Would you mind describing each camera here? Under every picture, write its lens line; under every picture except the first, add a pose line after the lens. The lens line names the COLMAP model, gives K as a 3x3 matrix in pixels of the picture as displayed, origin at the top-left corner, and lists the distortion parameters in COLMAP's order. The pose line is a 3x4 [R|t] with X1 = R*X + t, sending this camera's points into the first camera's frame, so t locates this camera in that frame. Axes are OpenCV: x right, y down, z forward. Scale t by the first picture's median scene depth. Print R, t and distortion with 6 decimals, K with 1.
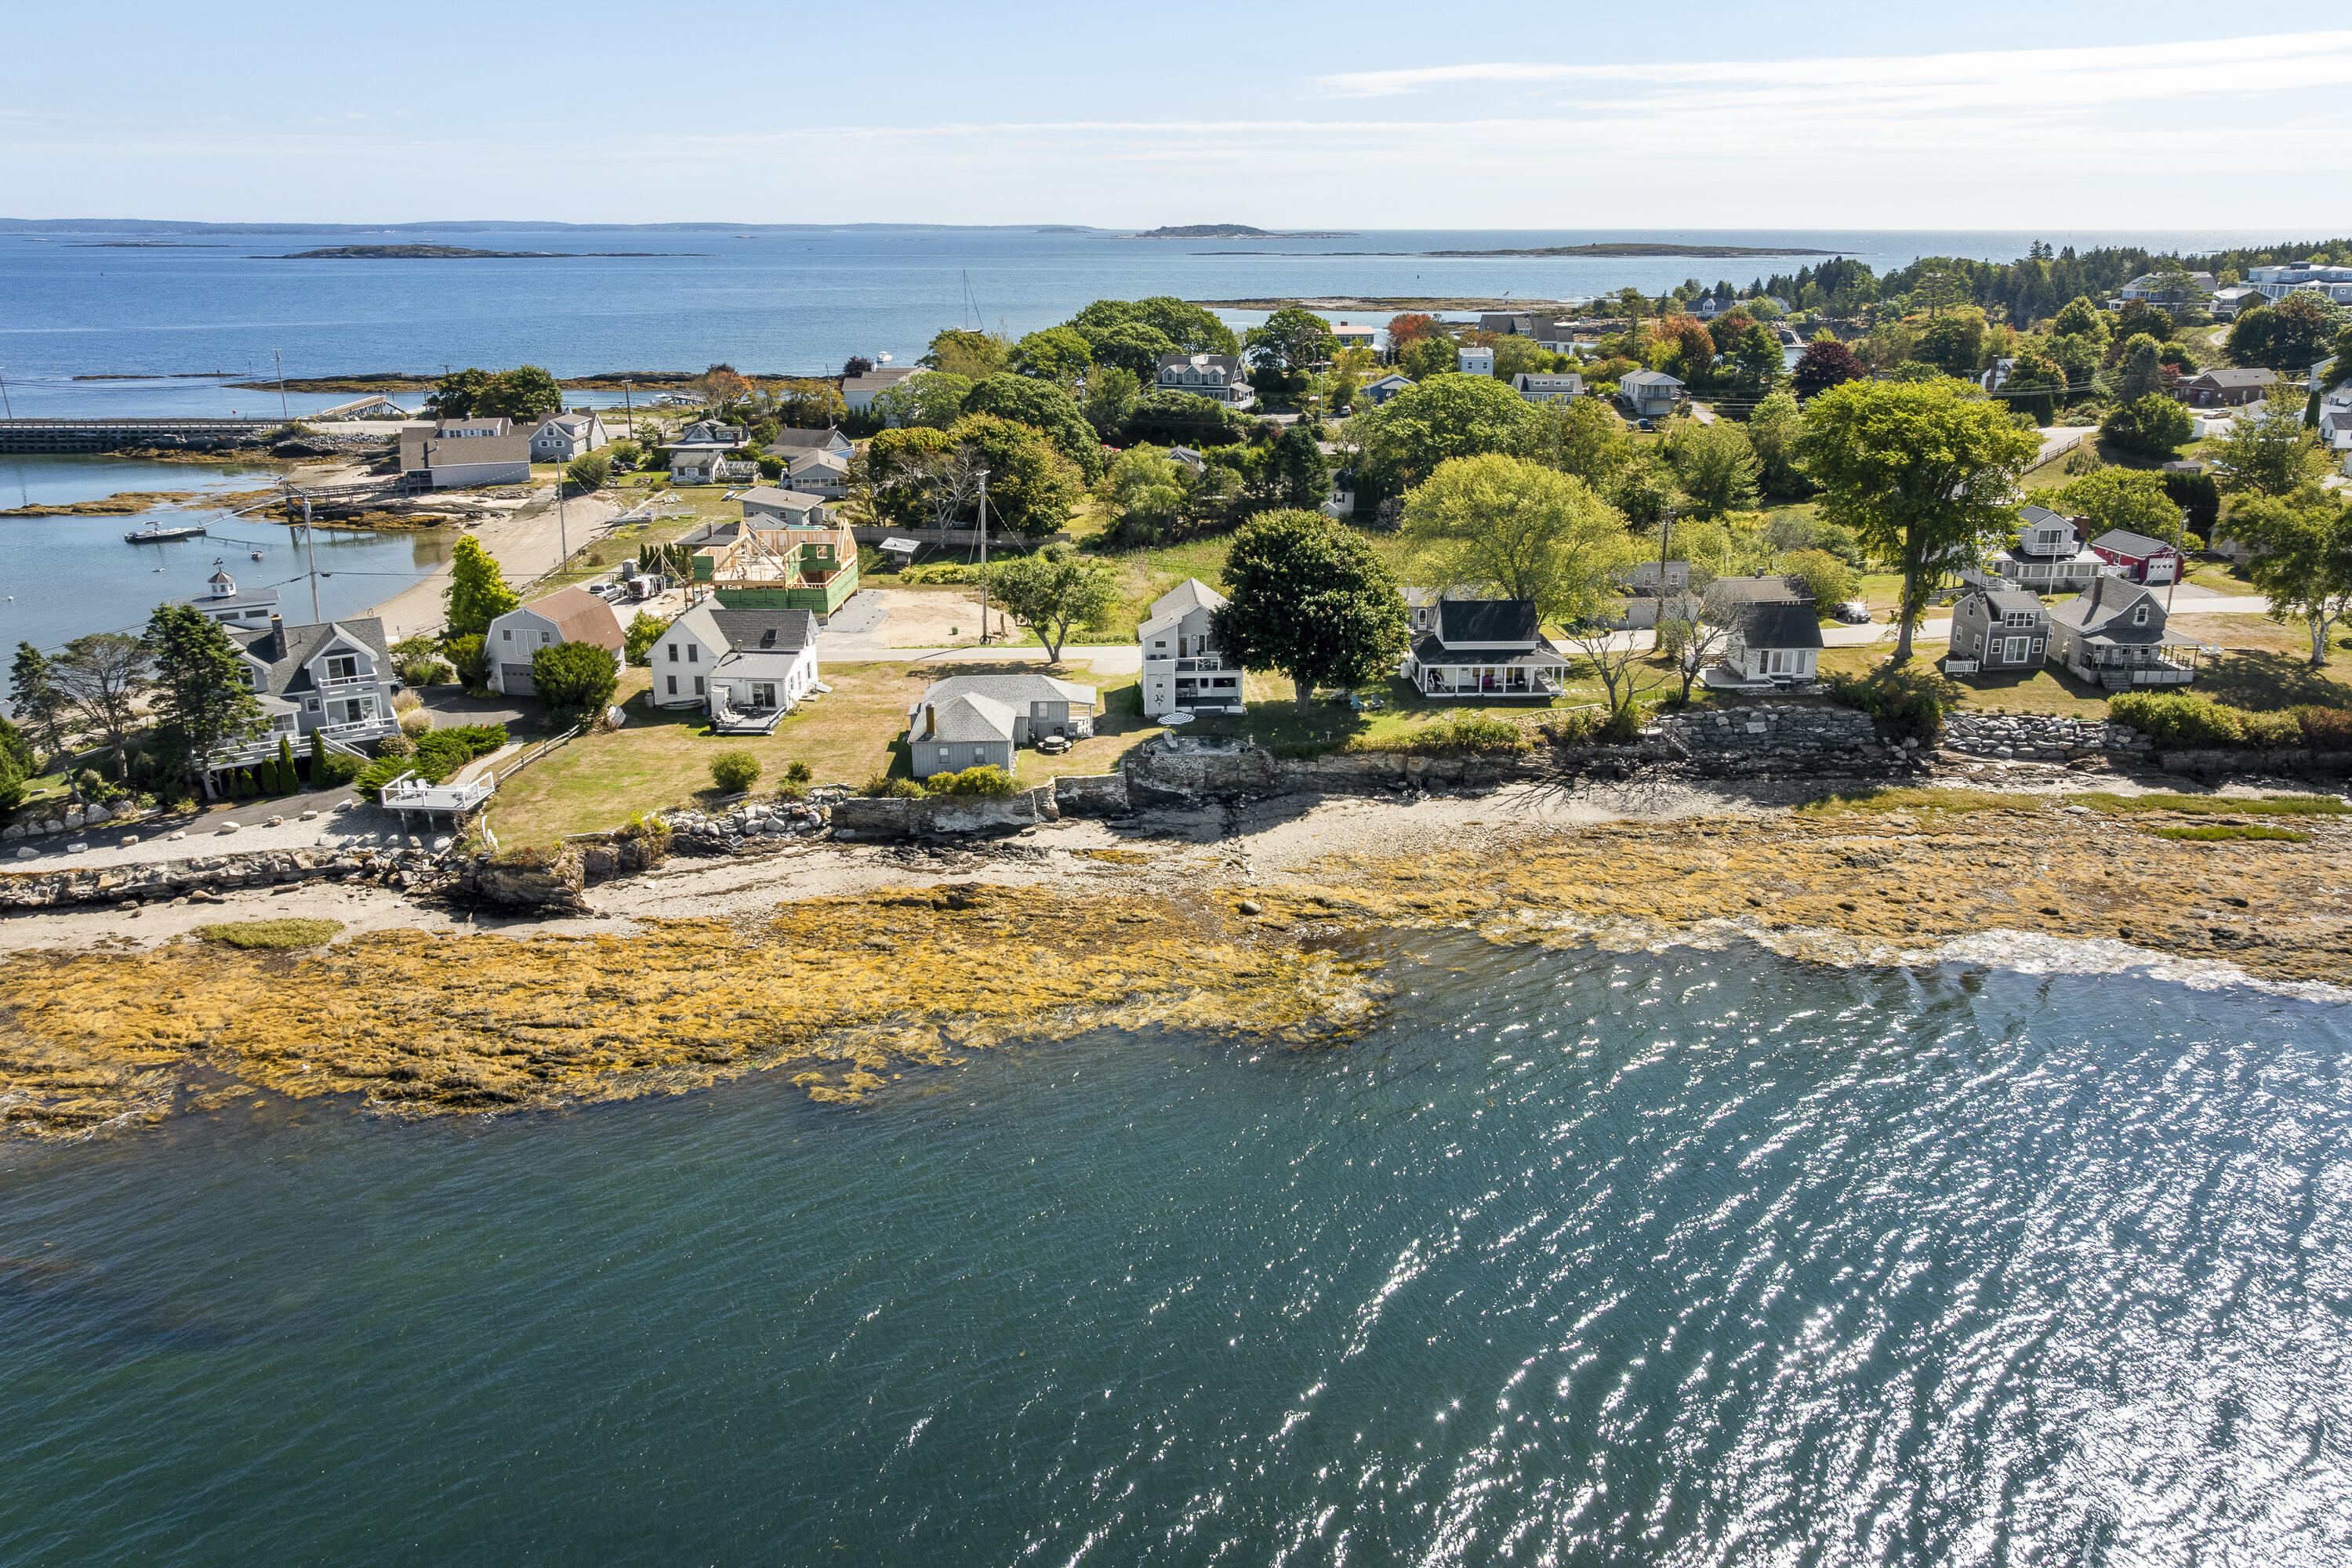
lens RADIAL K [[1624.5, 0, 1176.0], [0, 1624.5, 784.0], [0, 0, 1]] dist [-0.007216, -0.002430]
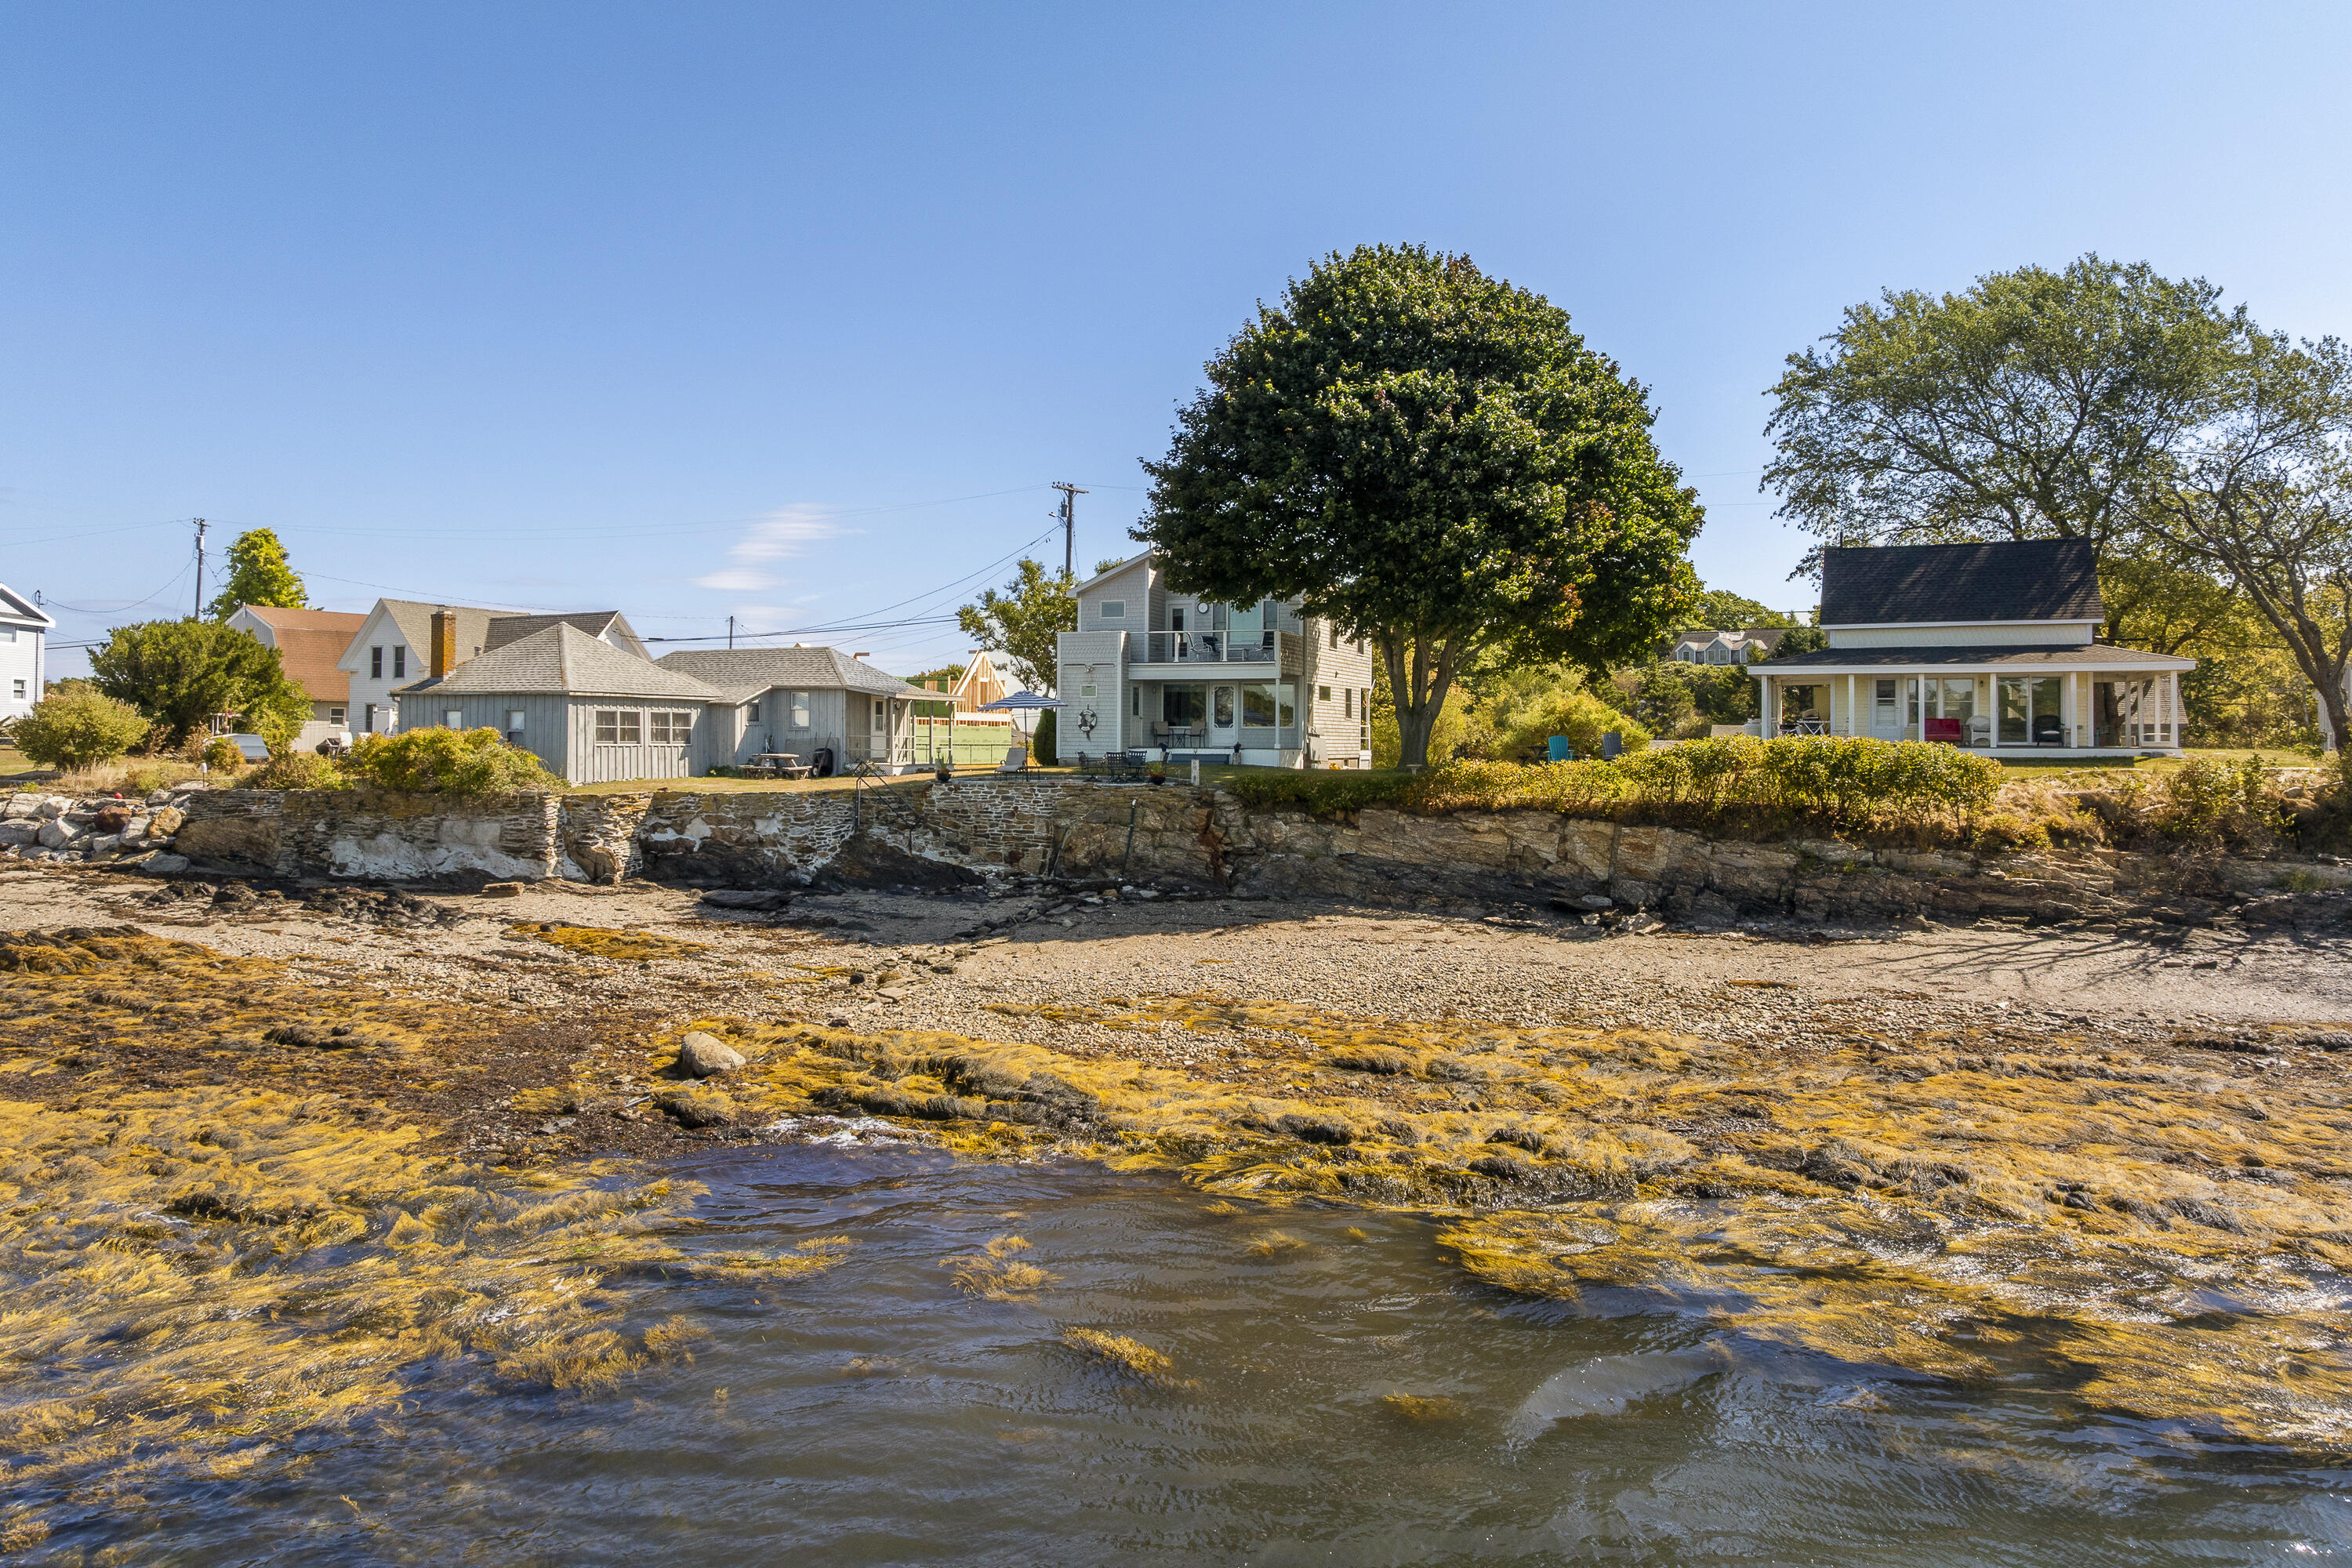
lens RADIAL K [[1624.5, 0, 1176.0], [0, 1624.5, 784.0], [0, 0, 1]] dist [-0.007216, -0.002430]
pose [[0.912704, 0.020131, -0.408125, 0.197303], [-0.142056, 0.952119, -0.270719, 0.080960], [0.383133, 0.305063, 0.871863, 0.662864]]
